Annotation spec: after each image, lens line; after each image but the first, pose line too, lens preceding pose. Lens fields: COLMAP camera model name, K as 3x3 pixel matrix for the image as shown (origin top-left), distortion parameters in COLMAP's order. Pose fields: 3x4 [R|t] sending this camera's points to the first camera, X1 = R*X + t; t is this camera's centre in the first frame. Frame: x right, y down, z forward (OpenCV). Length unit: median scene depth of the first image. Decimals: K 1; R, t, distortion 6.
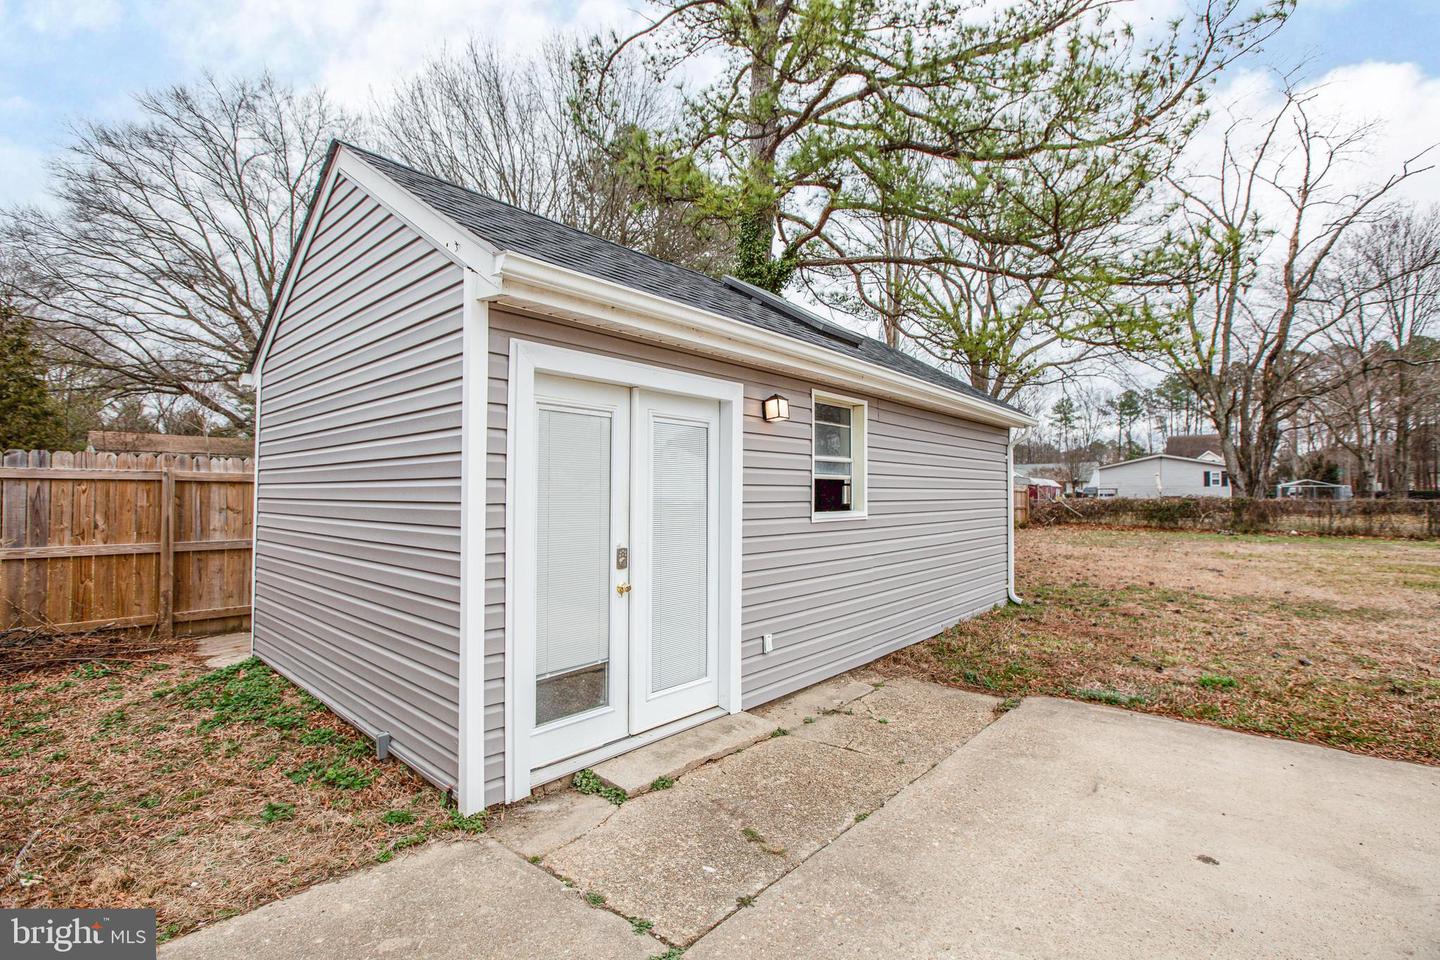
lens RADIAL K [[655.4, 0, 712.3], [0, 655.4, 488.2], [0, 0, 1]] dist [-0.033715, 0.009192]
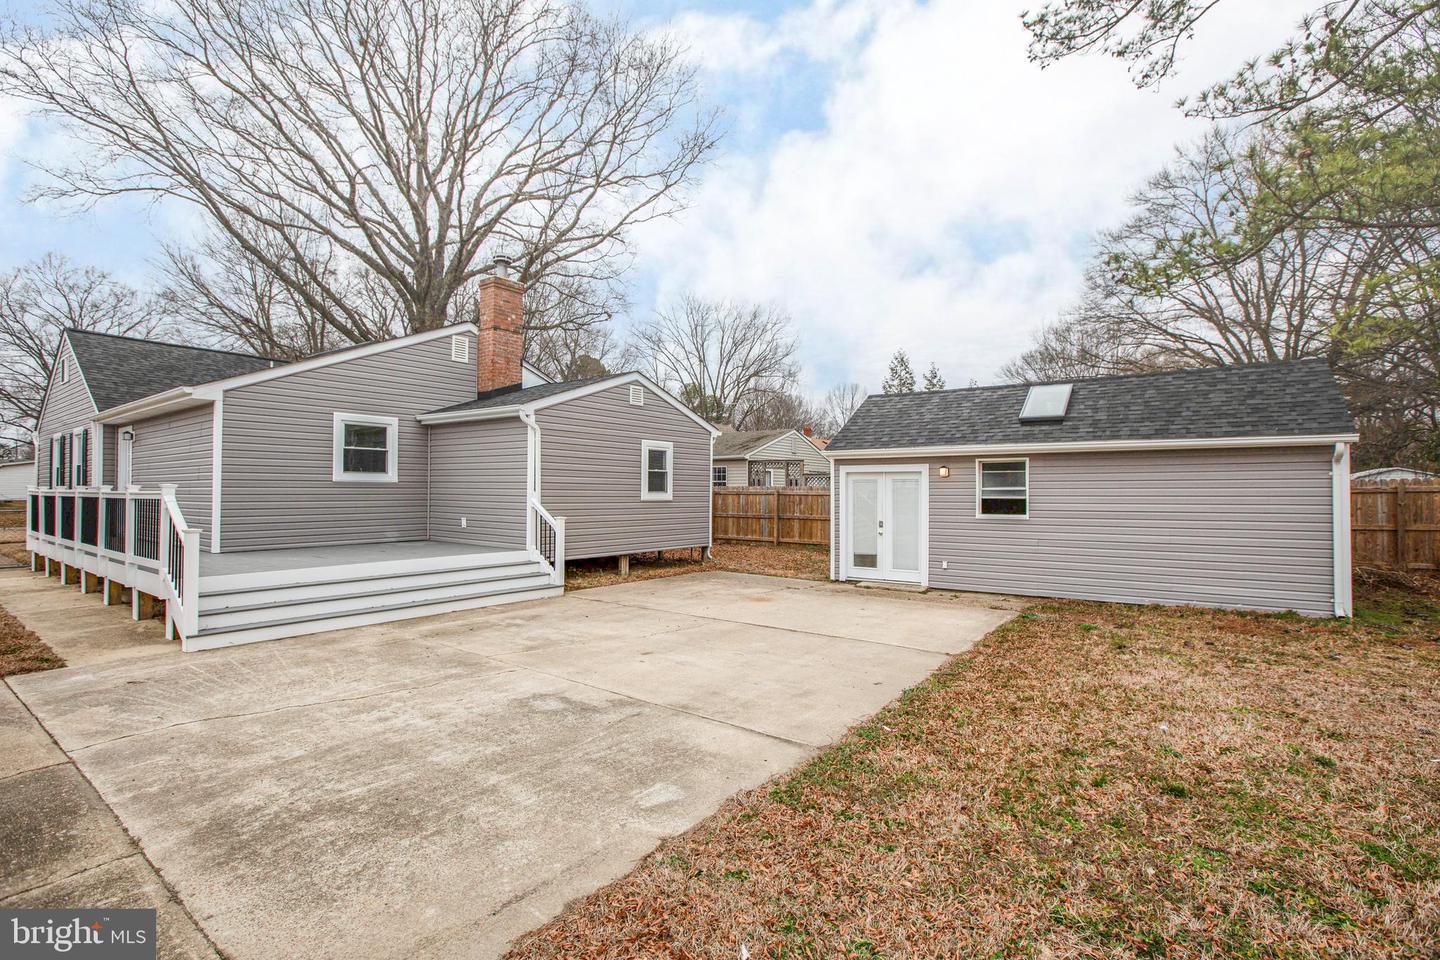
lens RADIAL K [[655.4, 0, 720.0], [0, 655.4, 481.6], [0, 0, 1]] dist [-0.033715, 0.009192]
pose [[0.100807, -0.014173, -0.994805, 2.277683], [0.011069, 0.999853, -0.013124, -0.053602], [0.994844, -0.009688, 0.100949, -0.093008]]
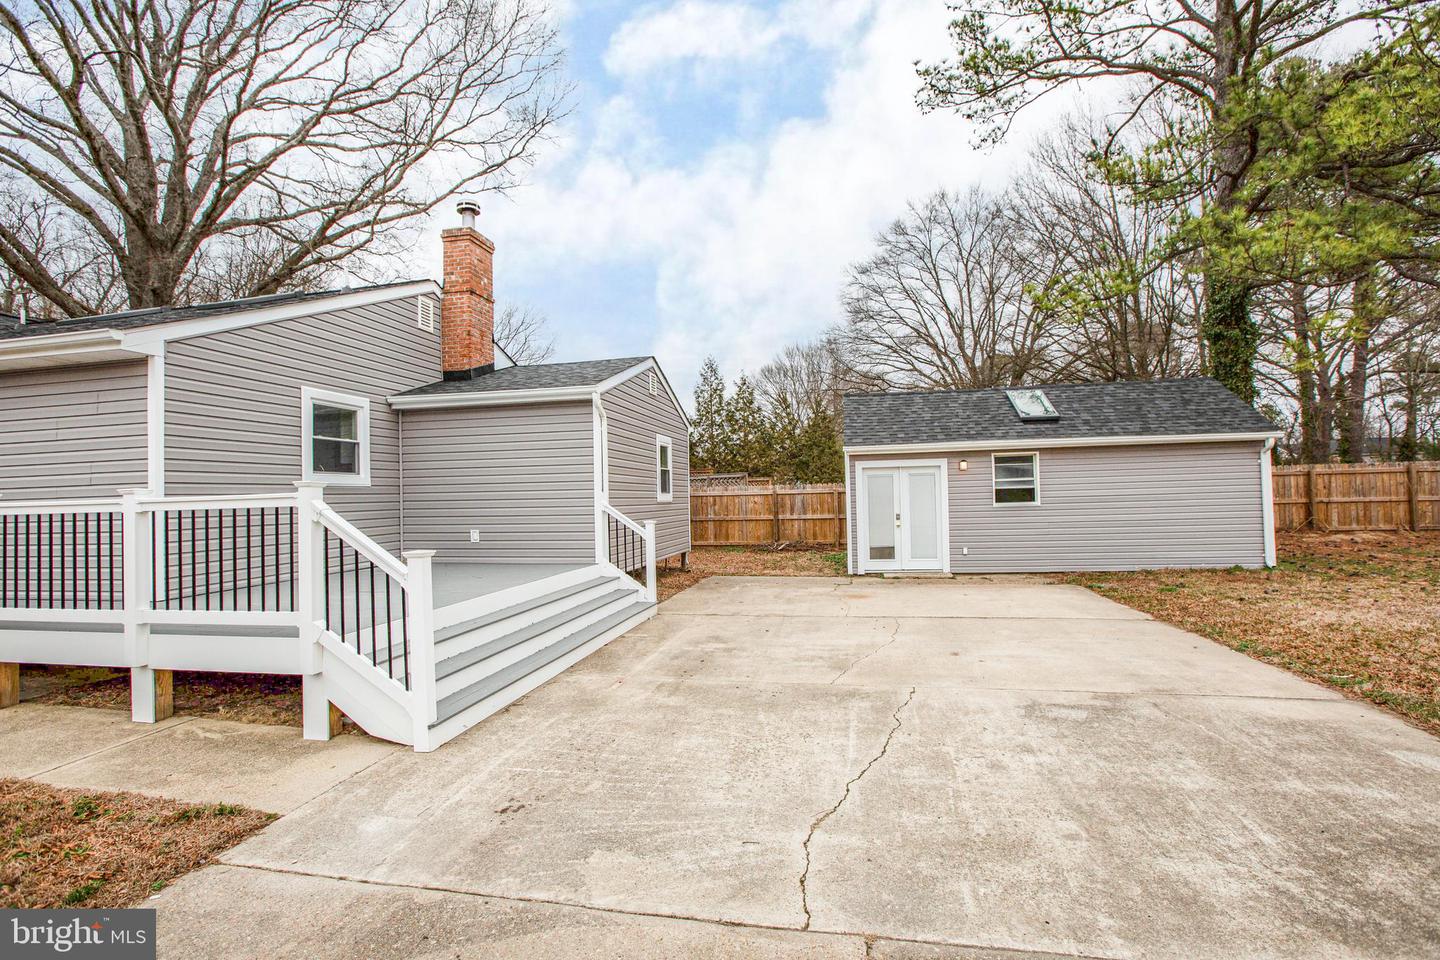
lens RADIAL K [[655.4, 0, 721.1], [0, 655.4, 473.7], [0, 0, 1]] dist [-0.033715, 0.009192]
pose [[0.515954, -0.043514, -0.855511, 1.741318], [0.038753, 0.998872, -0.027433, -0.045170], [0.855739, -0.019000, 0.517058, -1.165517]]
